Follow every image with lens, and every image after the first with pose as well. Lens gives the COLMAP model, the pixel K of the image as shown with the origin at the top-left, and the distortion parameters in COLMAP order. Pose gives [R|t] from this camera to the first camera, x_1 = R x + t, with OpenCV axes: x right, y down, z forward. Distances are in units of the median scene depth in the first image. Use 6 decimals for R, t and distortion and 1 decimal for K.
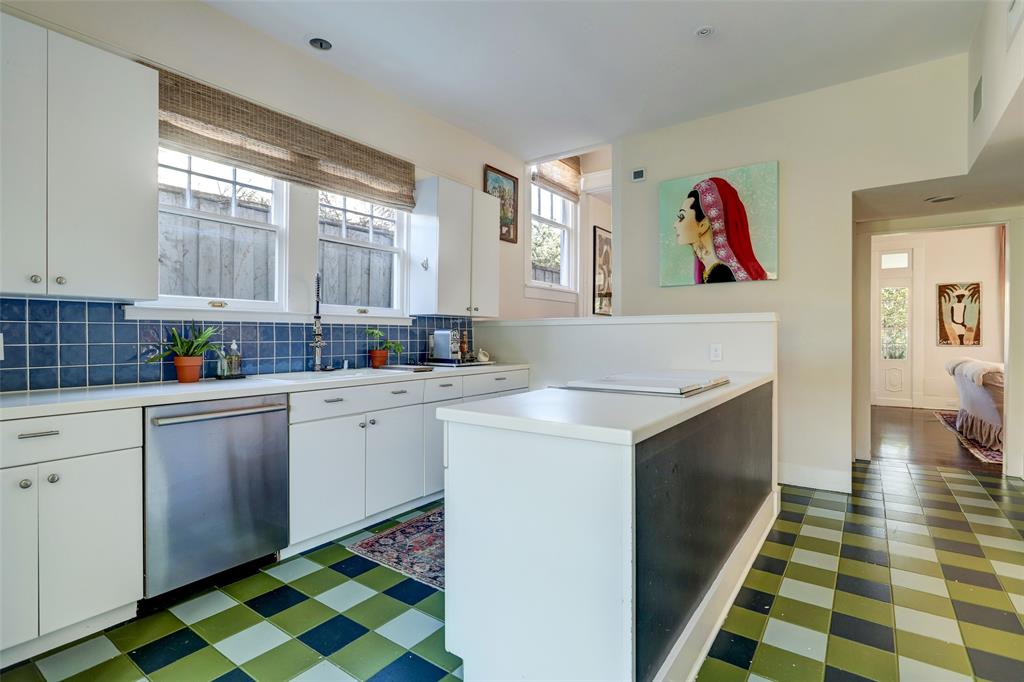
lens RADIAL K [[490.1, 0, 515.4], [0, 490.1, 339.1], [0, 0, 1]] dist [-0.000320, -0.000109]
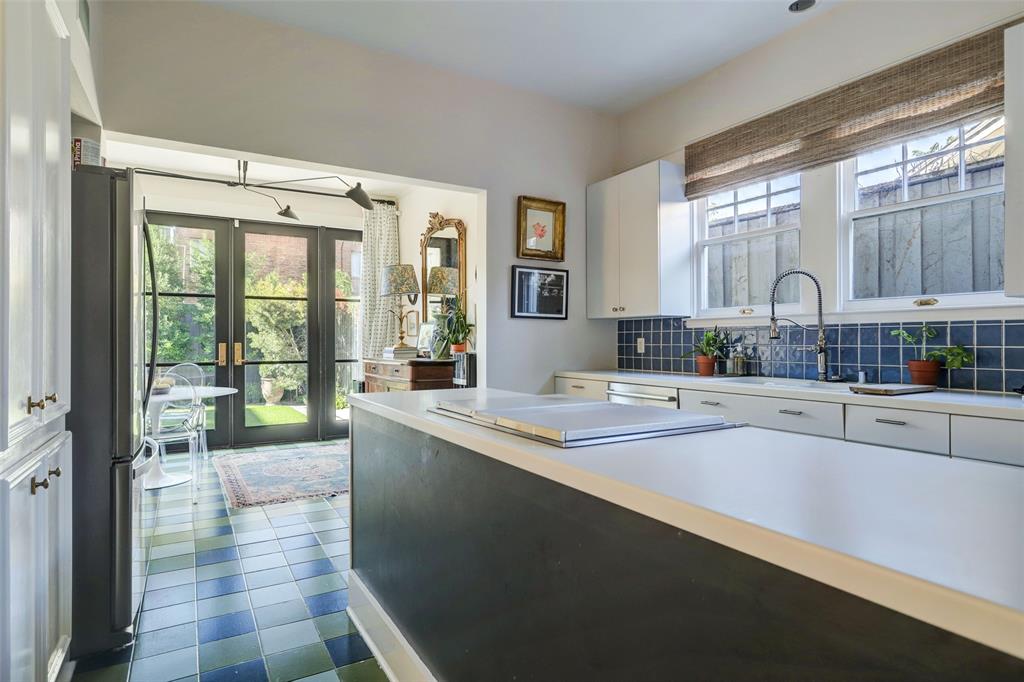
lens RADIAL K [[561.7, 0, 514.4], [0, 561.7, 338.6], [0, 0, 1]] dist [-0.002903, -0.000123]
pose [[-0.399445, -0.000729, -0.916757, 0.699601], [-0.004312, 0.999990, 0.001083, -0.006707], [0.916747, 0.004385, -0.399445, 0.902706]]
